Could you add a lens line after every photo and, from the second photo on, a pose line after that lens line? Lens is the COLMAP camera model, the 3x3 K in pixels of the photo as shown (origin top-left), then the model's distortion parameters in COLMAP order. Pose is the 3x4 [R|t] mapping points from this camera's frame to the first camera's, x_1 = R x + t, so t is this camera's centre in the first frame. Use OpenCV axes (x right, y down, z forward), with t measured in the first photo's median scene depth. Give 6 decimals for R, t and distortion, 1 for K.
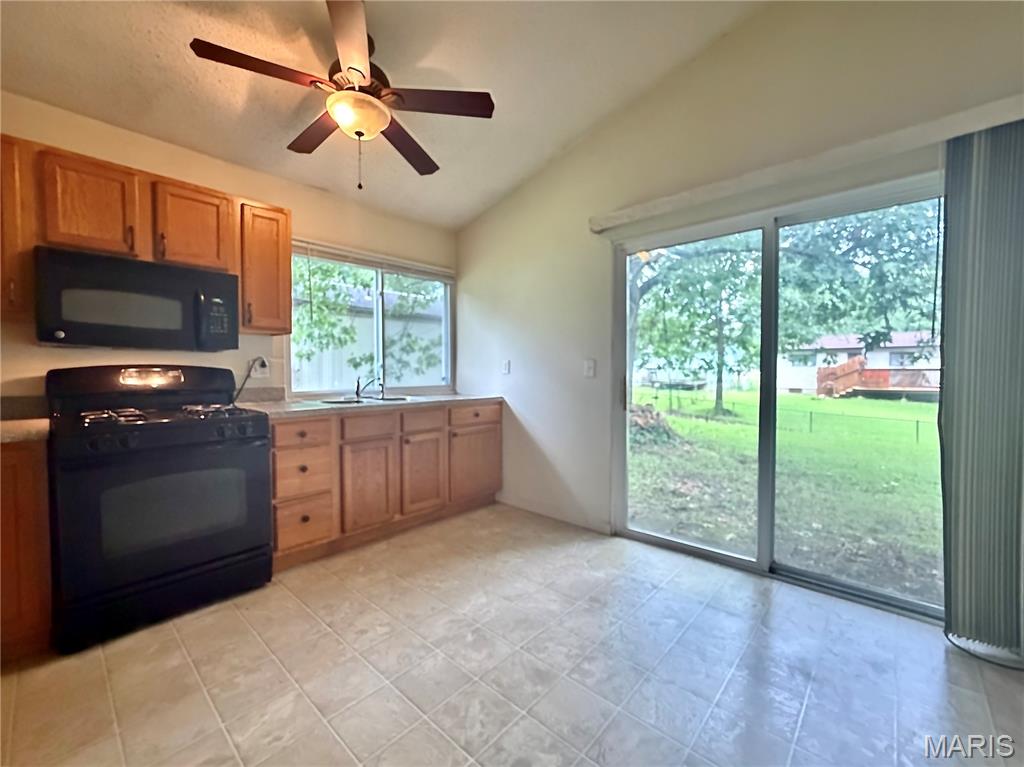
lens RADIAL K [[424.5, 0, 506.6], [0, 424.5, 383.1], [0, 0, 1]] dist [0.001275, 0.000120]
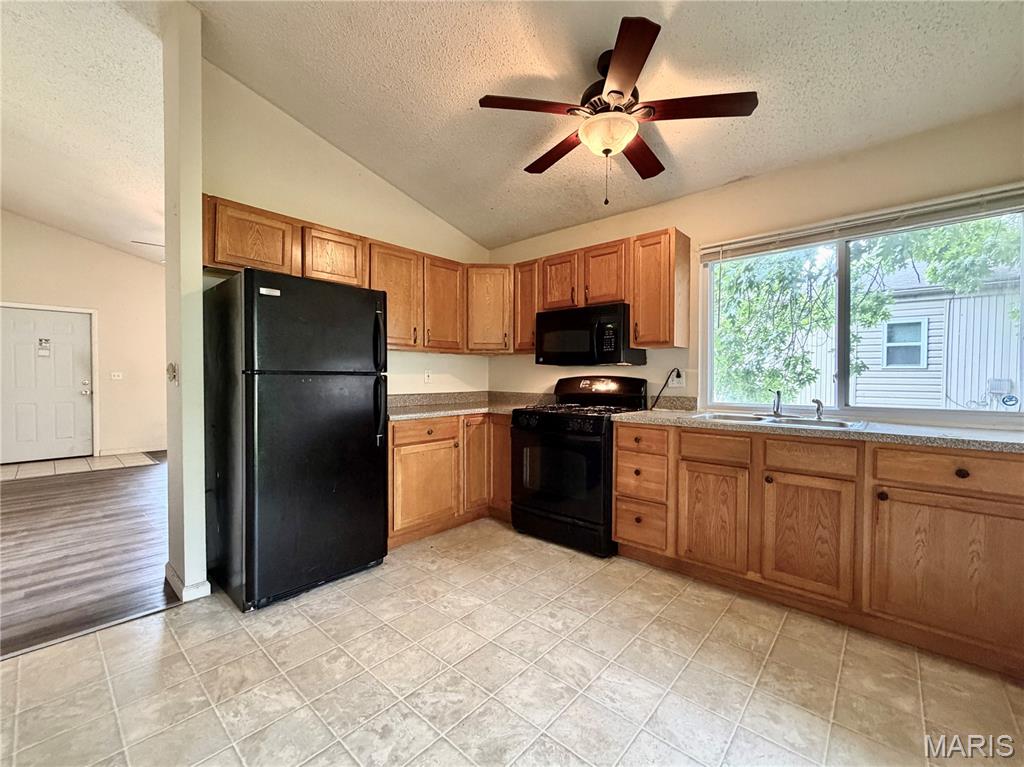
lens RADIAL K [[424.5, 0, 506.6], [0, 424.5, 383.1], [0, 0, 1]] dist [0.001275, 0.000120]
pose [[0.010909, 0.009679, -0.999894, 0.608718], [-0.038070, 0.999232, 0.009257, -0.020106], [0.999216, 0.037965, 0.011269, 0.676064]]
